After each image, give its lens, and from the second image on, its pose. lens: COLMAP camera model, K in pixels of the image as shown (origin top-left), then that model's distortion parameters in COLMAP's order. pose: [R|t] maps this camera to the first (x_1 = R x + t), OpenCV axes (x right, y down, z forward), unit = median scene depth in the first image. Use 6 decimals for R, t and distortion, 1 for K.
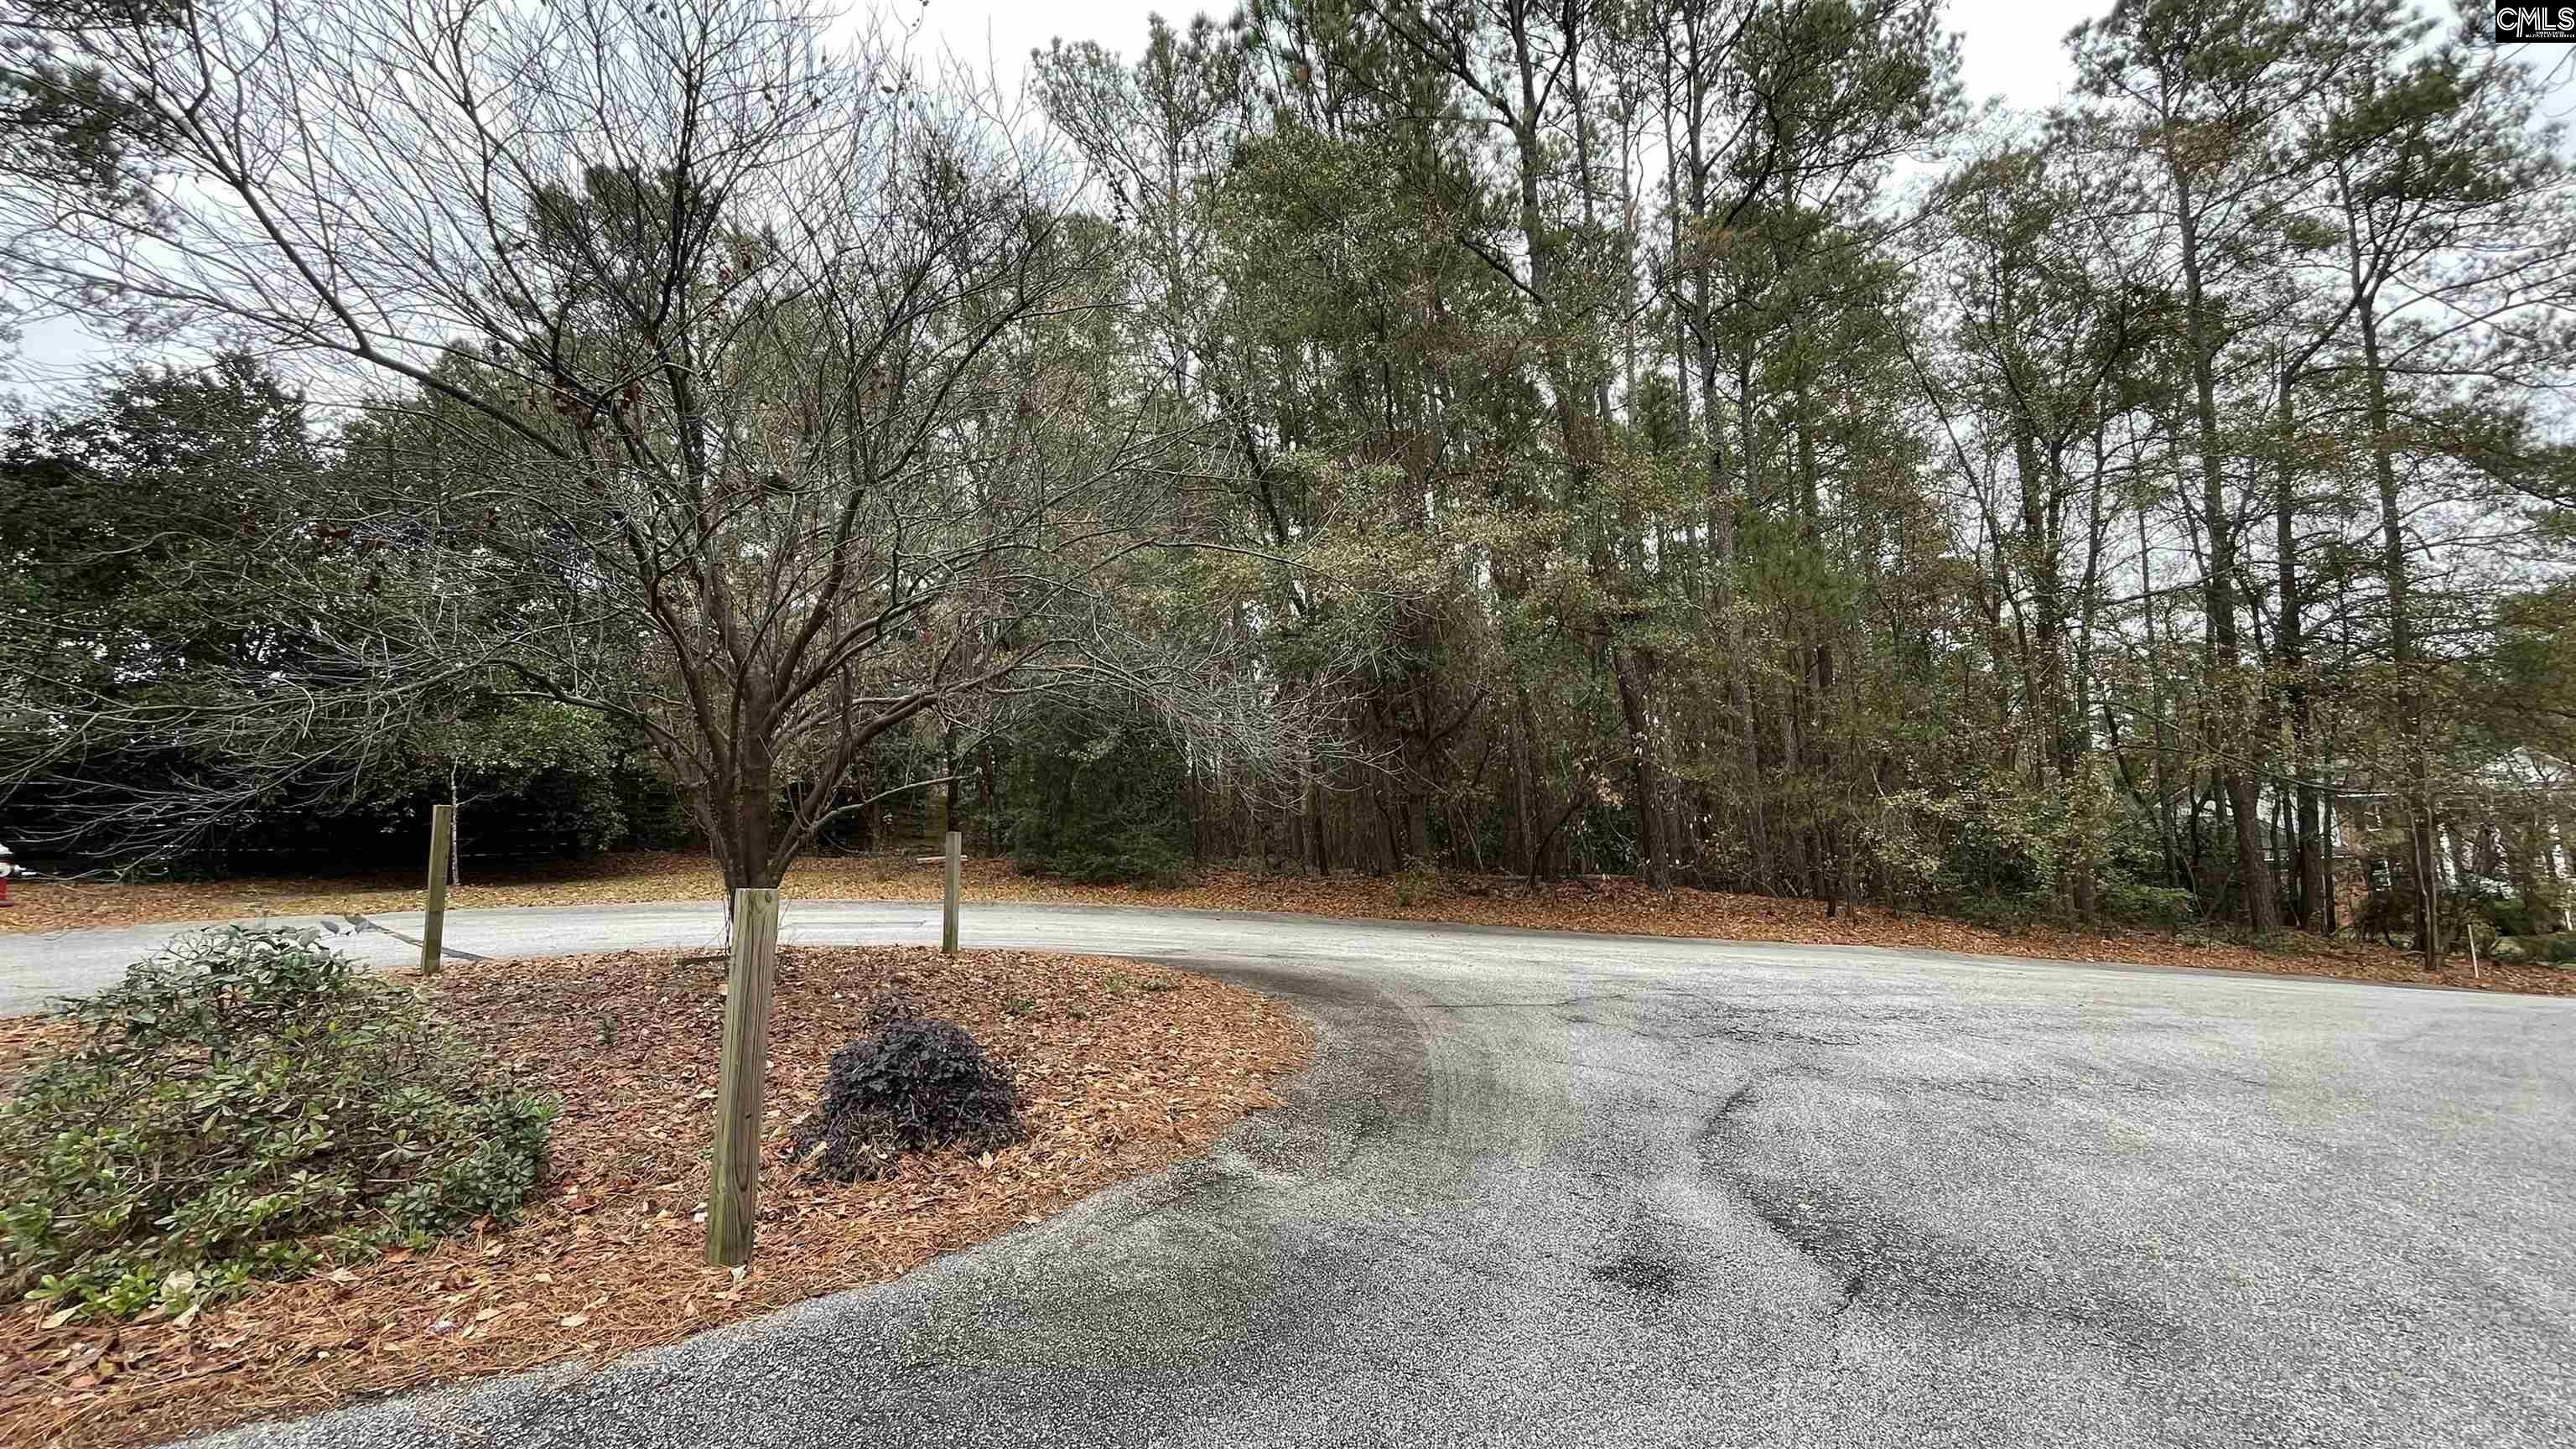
lens RADIAL K [[1045.7, 0, 1288.0], [0, 1045.7, 724.5], [0, 0, 1]] dist [0.000986, -0.000326]
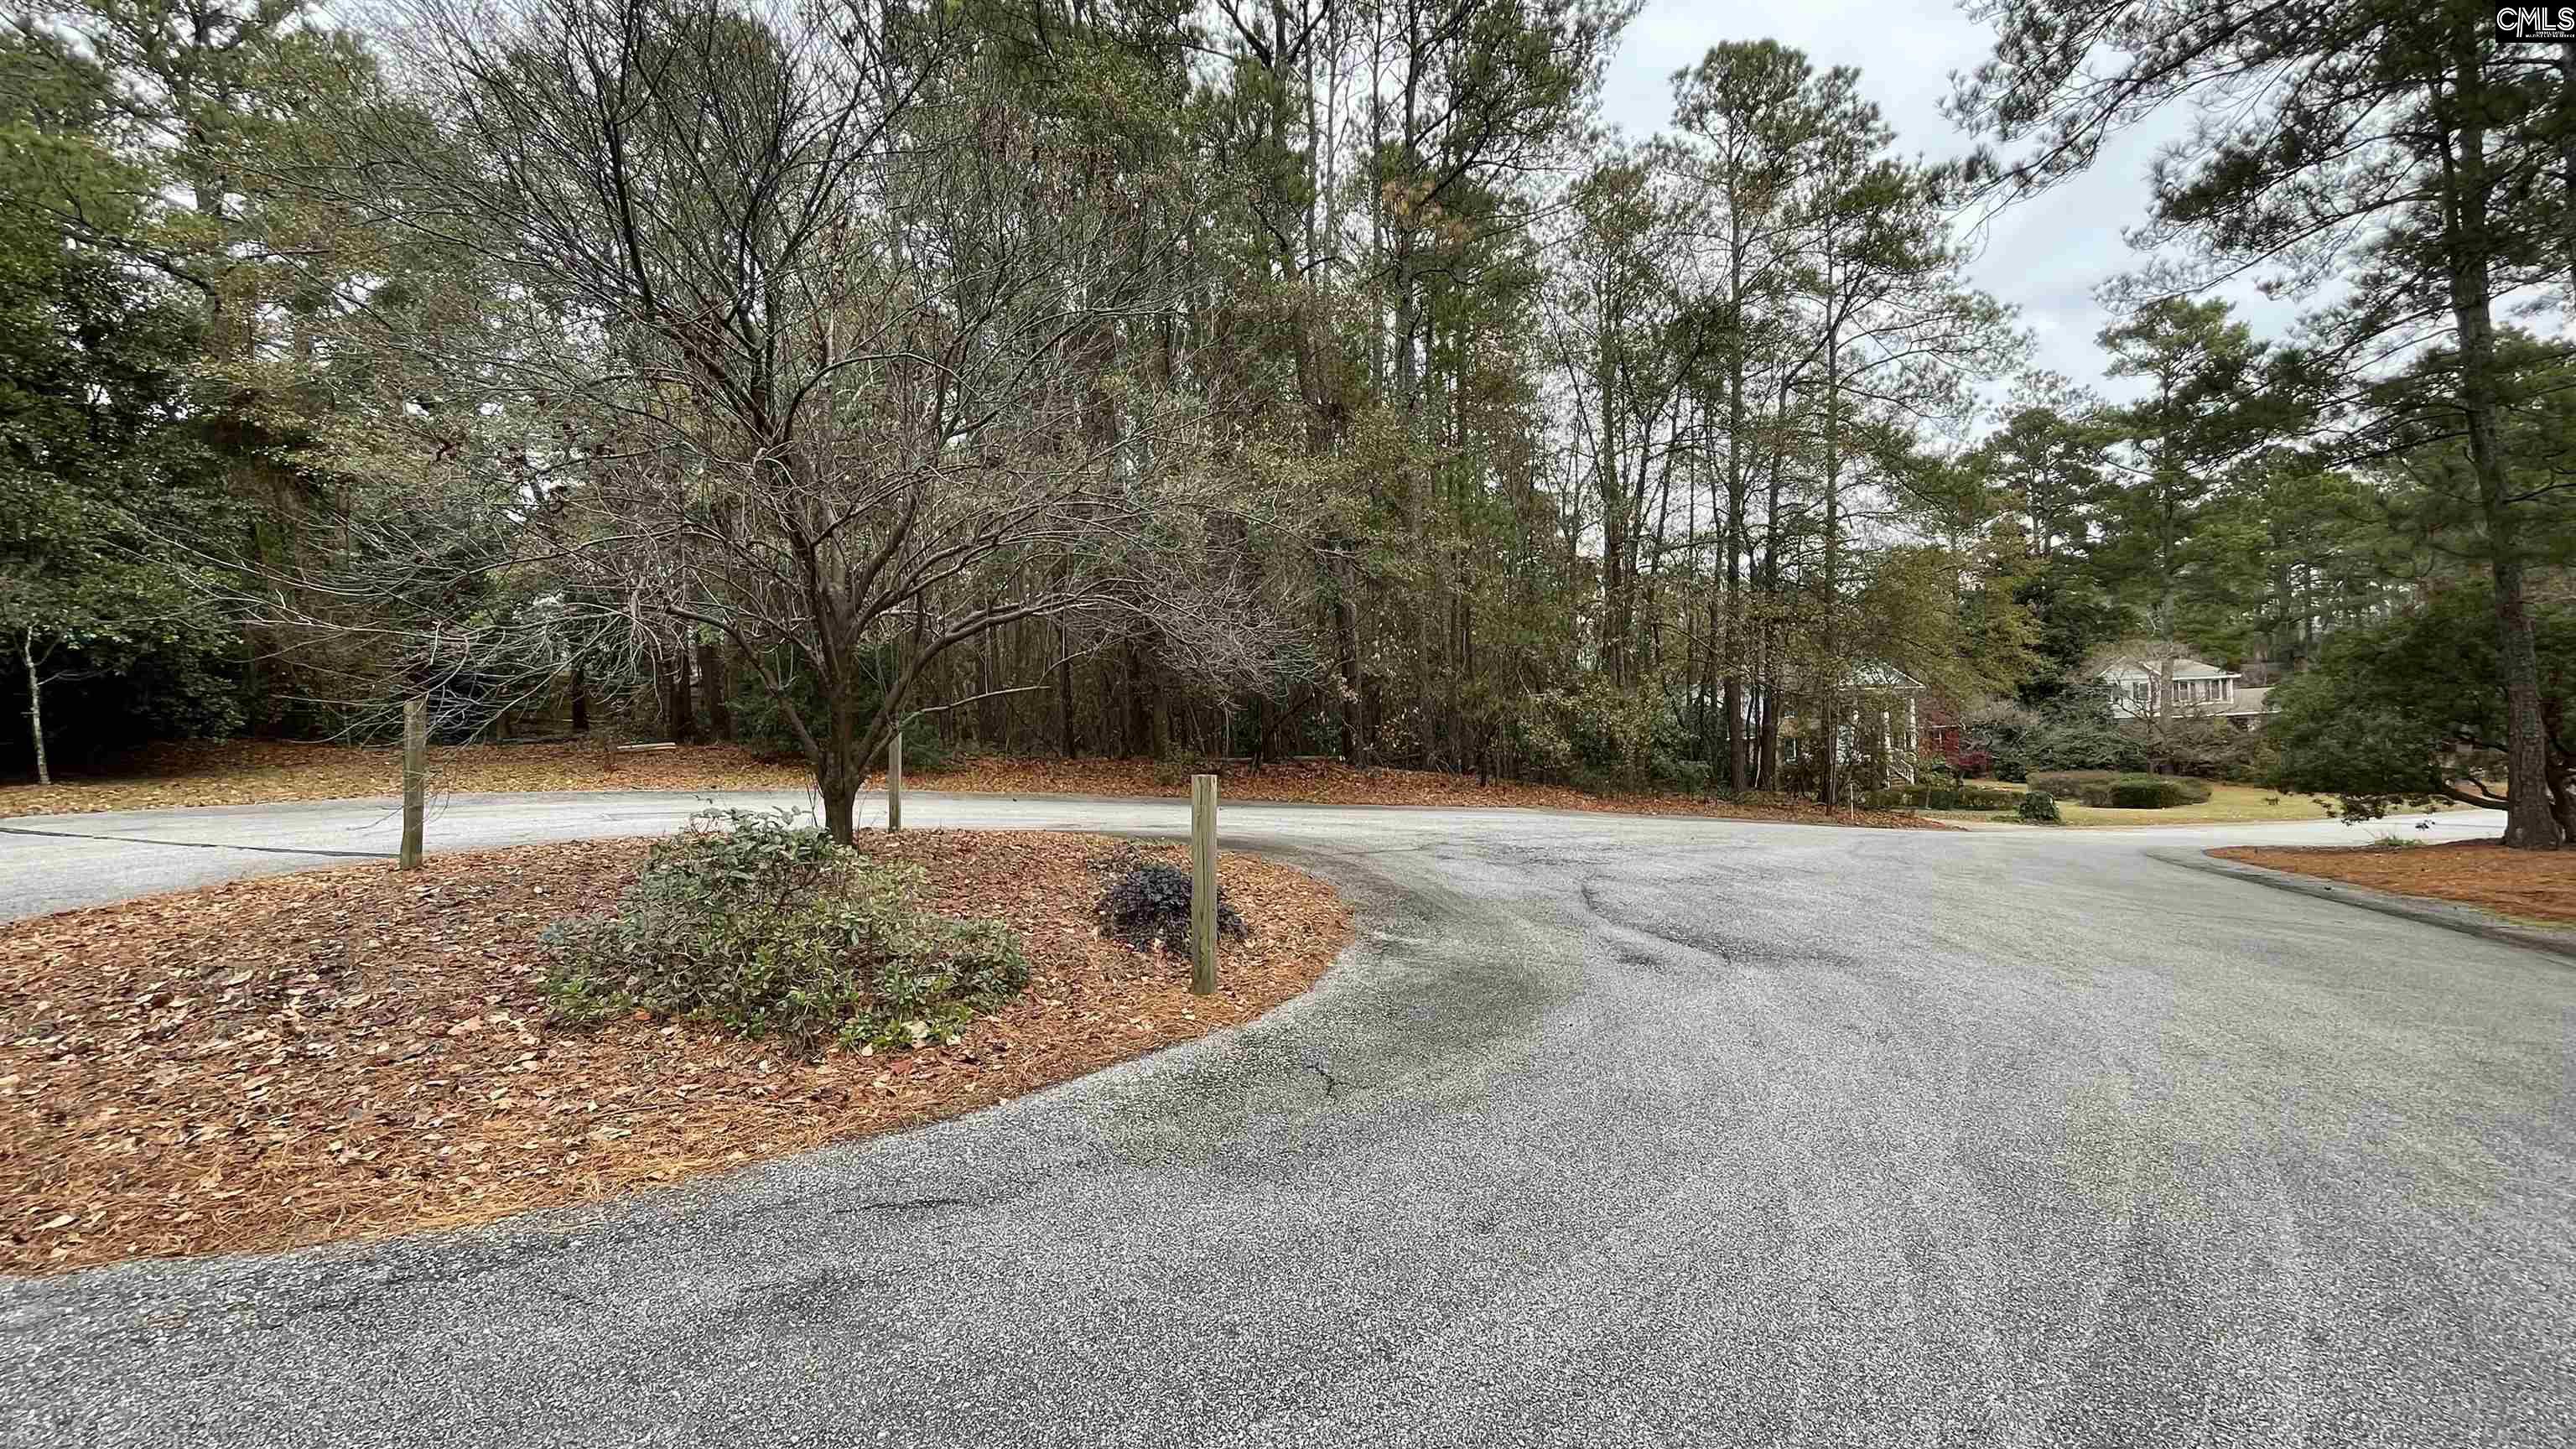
lens RADIAL K [[1045.7, 0, 1288.0], [0, 1045.7, 724.5], [0, 0, 1]] dist [0.000986, -0.000326]
pose [[0.933648, 0.001515, 0.358190, -0.122923], [-0.041950, 0.993572, 0.105142, -0.012258], [-0.355728, -0.113191, 0.927710, -0.068686]]
